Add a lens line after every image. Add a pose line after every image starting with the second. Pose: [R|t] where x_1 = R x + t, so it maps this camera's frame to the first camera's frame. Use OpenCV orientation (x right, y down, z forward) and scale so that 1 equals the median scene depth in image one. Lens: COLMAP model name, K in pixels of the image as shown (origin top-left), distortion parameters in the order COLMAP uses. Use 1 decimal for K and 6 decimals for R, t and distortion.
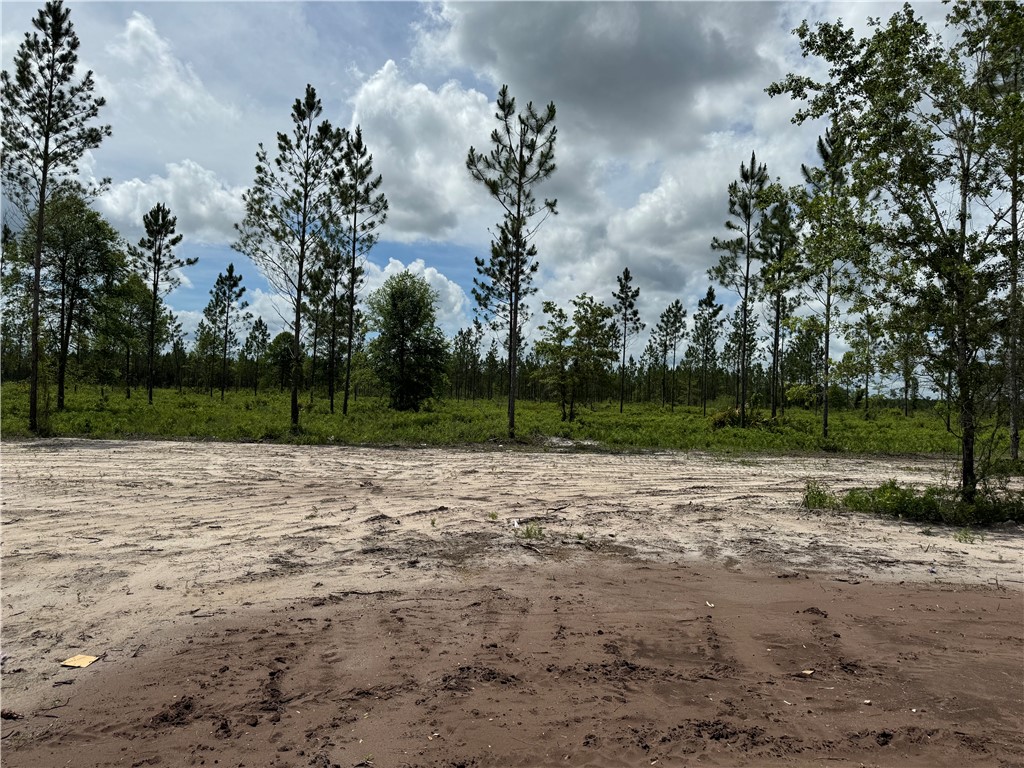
lens RADIAL K [[748.4, 0, 512.0], [0, 748.4, 384.0], [0, 0, 1]] dist [-0.002422, -0.003474]
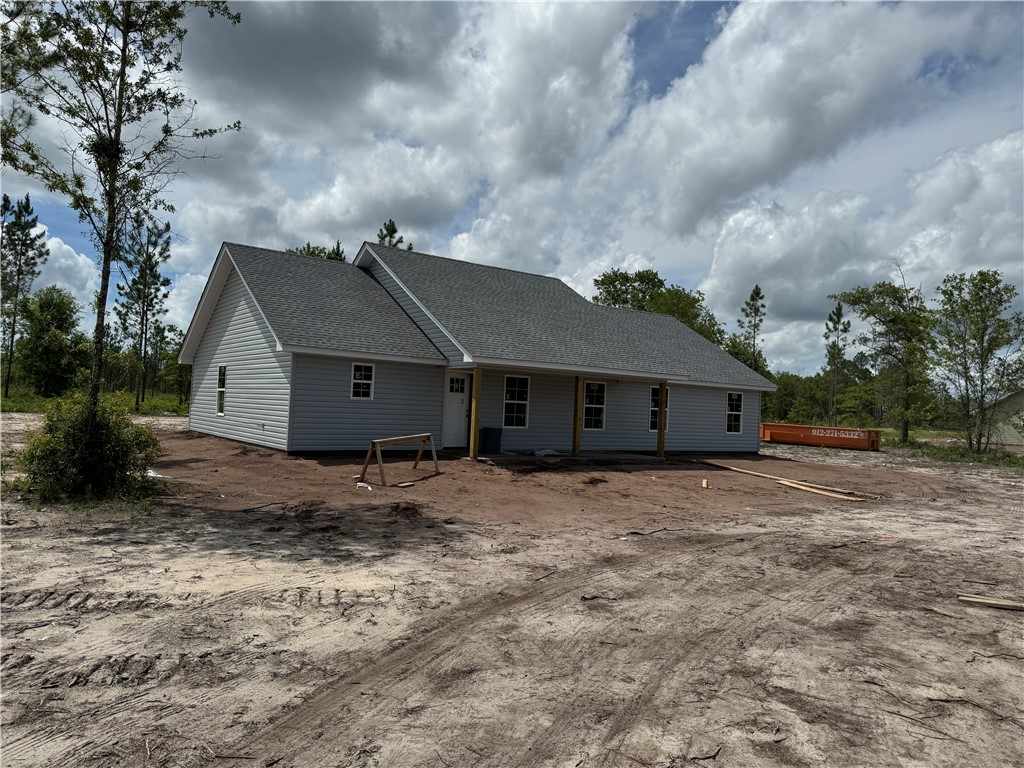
lens RADIAL K [[748.4, 0, 512.0], [0, 748.4, 384.0], [0, 0, 1]] dist [-0.002422, -0.003474]
pose [[0.904433, 0.030736, 0.425506, 0.032135], [-0.029993, 0.999514, -0.008447, -0.000983], [-0.425559, -0.005123, 0.904916, -0.630963]]
